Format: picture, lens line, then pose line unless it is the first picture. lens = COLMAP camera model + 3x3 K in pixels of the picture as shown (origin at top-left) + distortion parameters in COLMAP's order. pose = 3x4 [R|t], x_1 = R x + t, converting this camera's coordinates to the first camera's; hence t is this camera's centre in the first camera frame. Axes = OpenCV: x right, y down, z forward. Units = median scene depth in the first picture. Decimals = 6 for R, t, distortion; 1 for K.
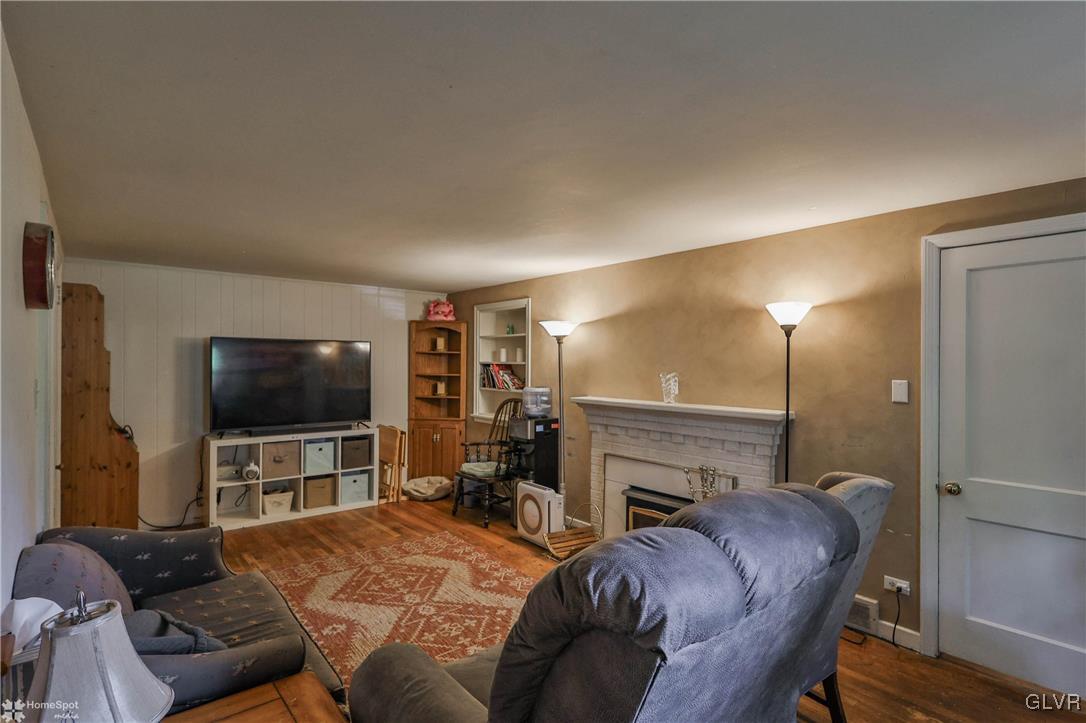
lens RADIAL K [[532.0, 0, 543.0], [0, 532.0, 361.5], [0, 0, 1]] dist [0.000682, -0.000016]
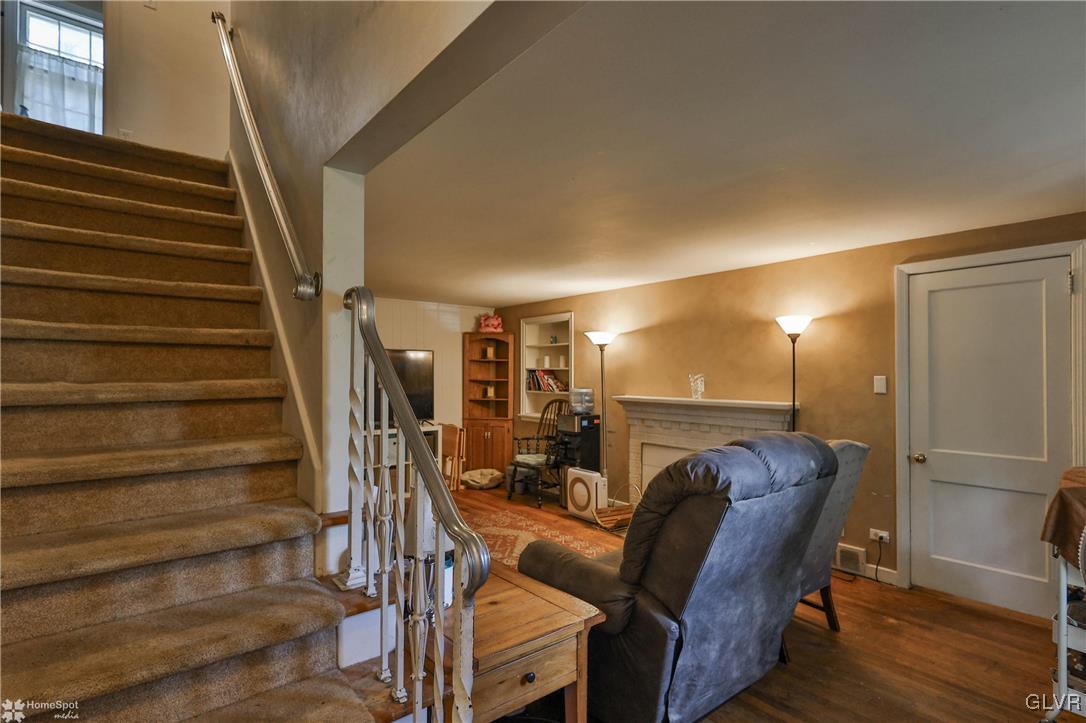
lens RADIAL K [[527.7, 0, 558.7], [0, 527.7, 368.5], [0, 0, 1]] dist [-0.000955, -0.000085]
pose [[0.999927, -0.006100, 0.010428, -0.081972], [0.006183, 0.999950, -0.007915, 0.014750], [-0.010379, 0.007978, 0.999914, -0.182487]]
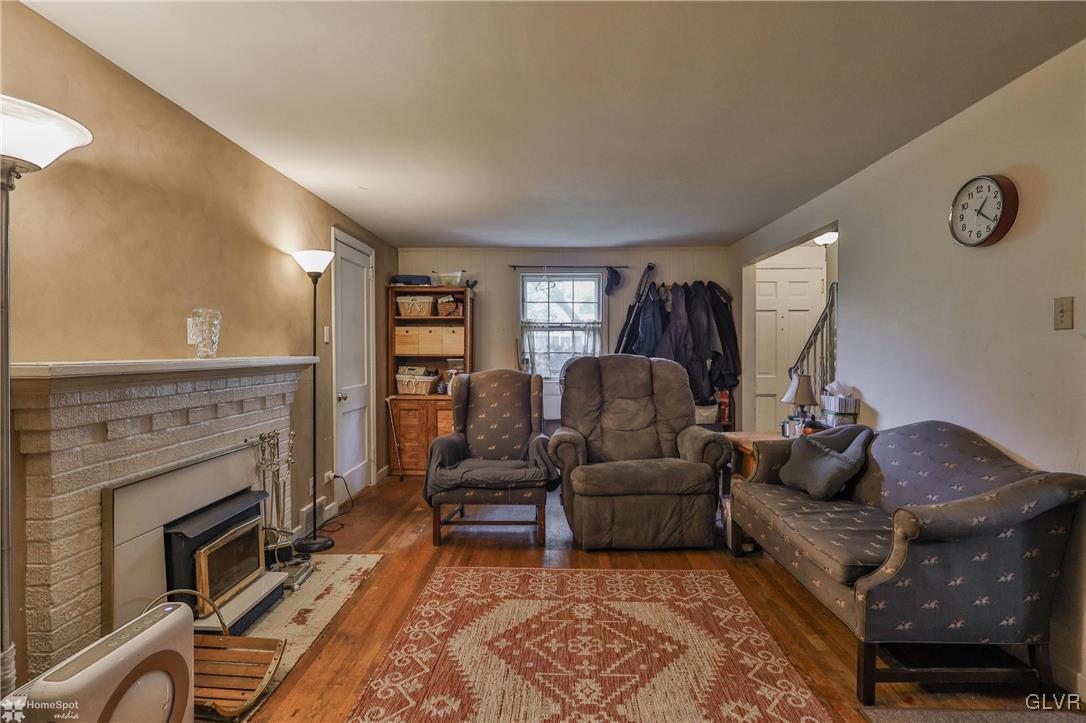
lens RADIAL K [[532.0, 0, 543.0], [0, 532.0, 361.5], [0, 0, 1]] dist [0.000682, -0.000016]
pose [[-0.751855, -0.013490, 0.659190, -0.428499], [-0.000992, 0.999813, 0.019329, 0.064408], [-0.659327, 0.013879, -0.751728, 1.109612]]
